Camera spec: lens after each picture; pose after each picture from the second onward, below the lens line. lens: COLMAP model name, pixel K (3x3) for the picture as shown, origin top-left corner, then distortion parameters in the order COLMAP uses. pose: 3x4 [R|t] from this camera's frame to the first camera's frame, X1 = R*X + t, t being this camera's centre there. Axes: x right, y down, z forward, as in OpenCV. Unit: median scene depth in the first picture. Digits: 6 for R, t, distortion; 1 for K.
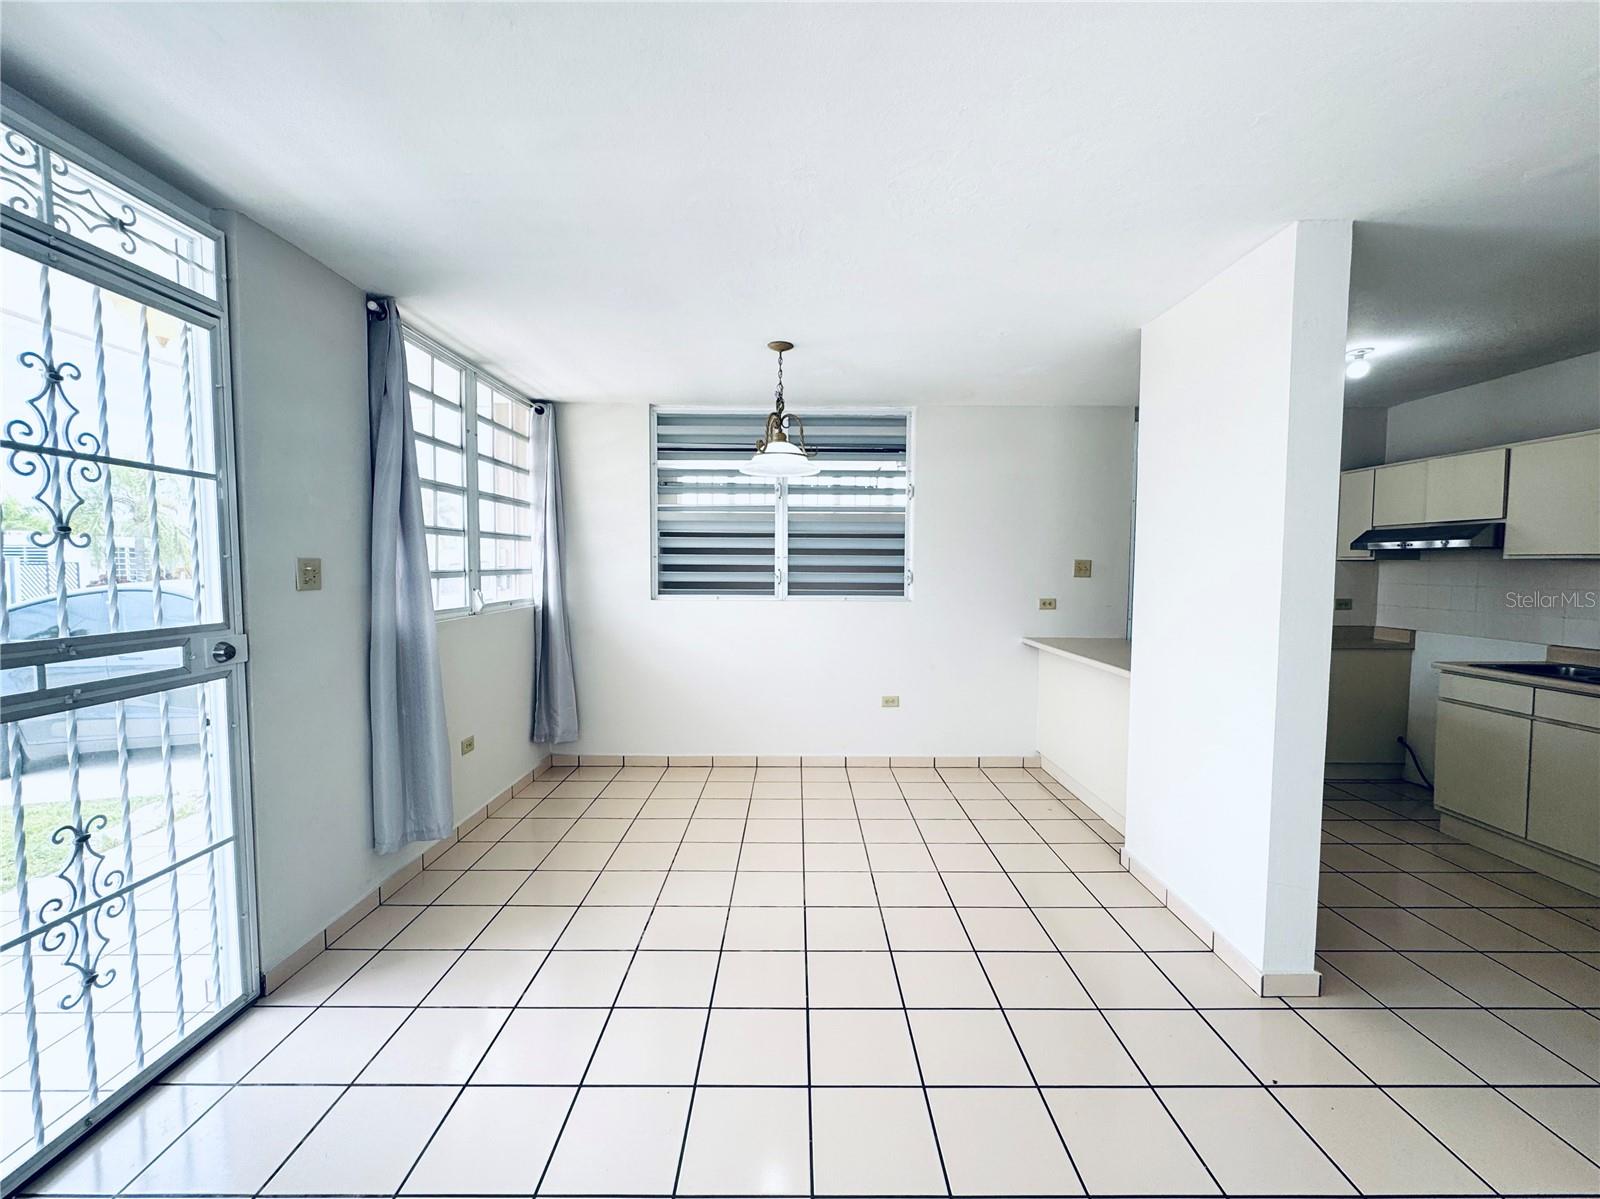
lens RADIAL K [[641.7, 0, 791.8], [0, 641.7, 593.9], [0, 0, 1]] dist [-0.005481, 0.001996]
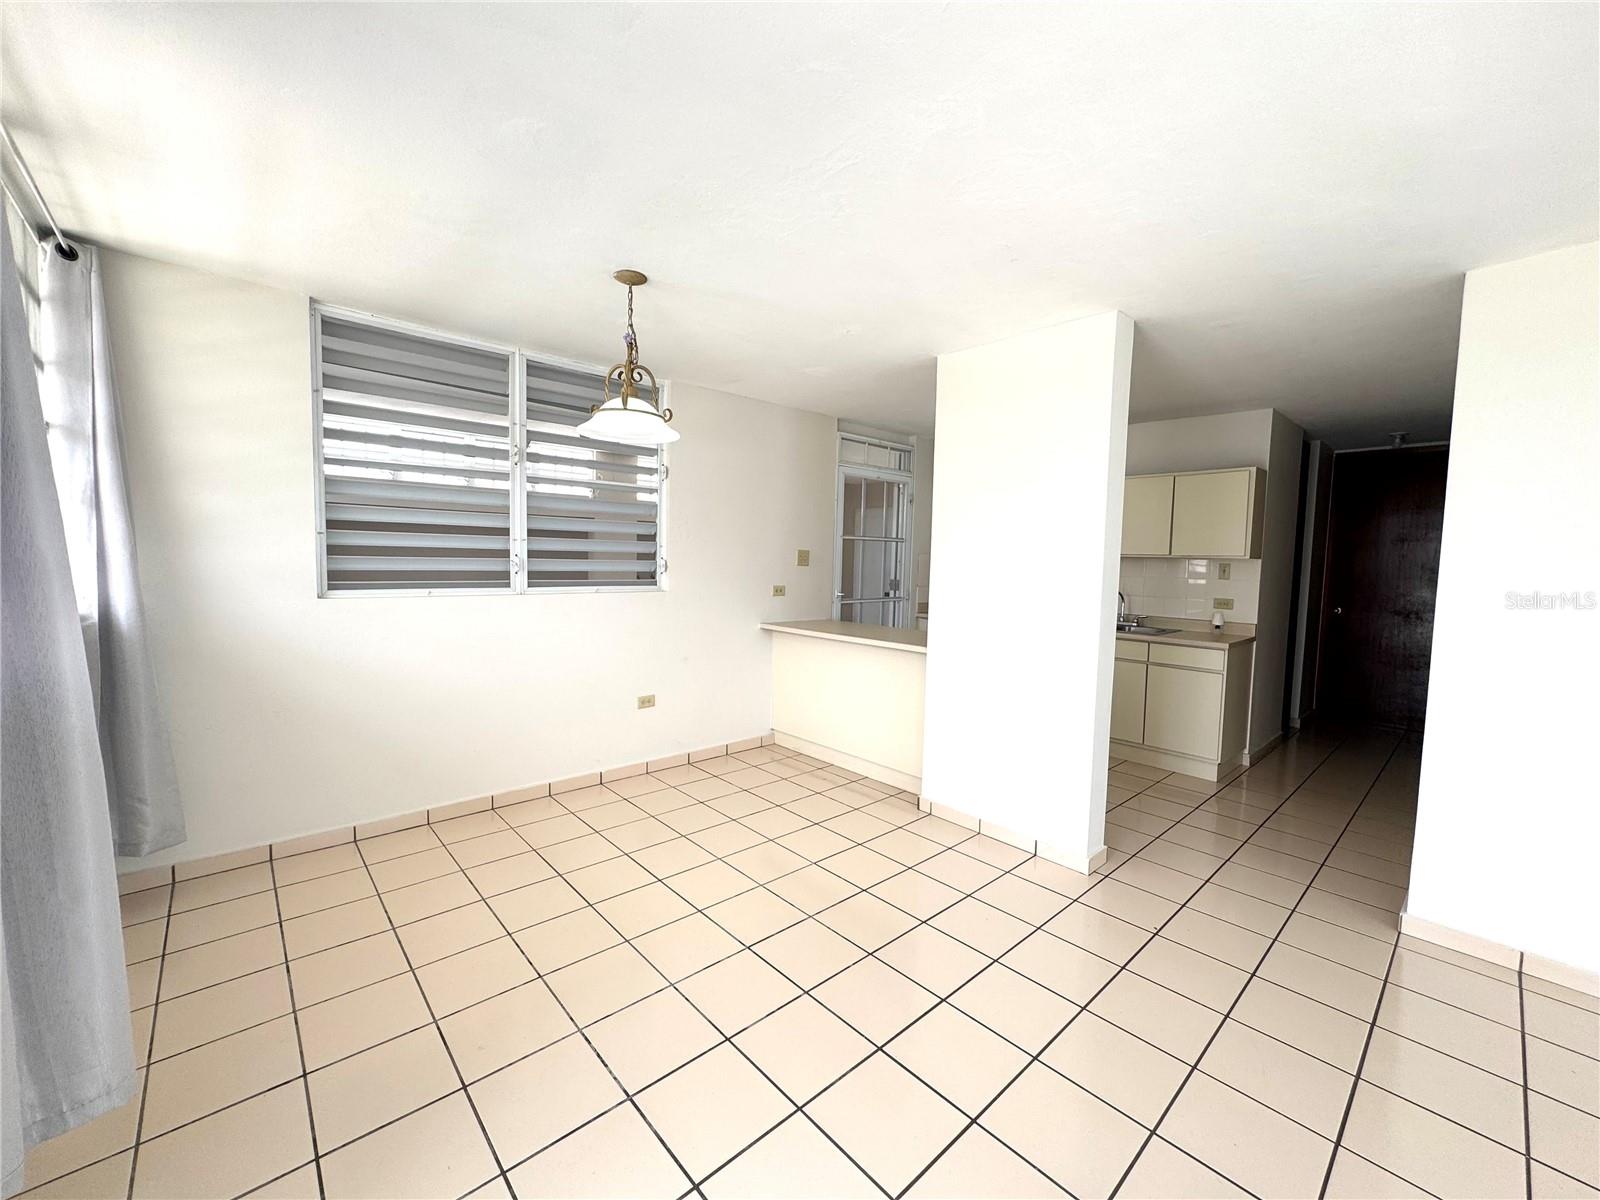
lens RADIAL K [[641.7, 0, 786.8], [0, 641.7, 595.9], [0, 0, 1]] dist [-0.005481, 0.001996]
pose [[0.748325, -0.029718, 0.662666, -0.296737], [0.010392, 0.999399, 0.033084, -0.010471], [-0.663251, -0.017871, 0.748184, 0.190504]]
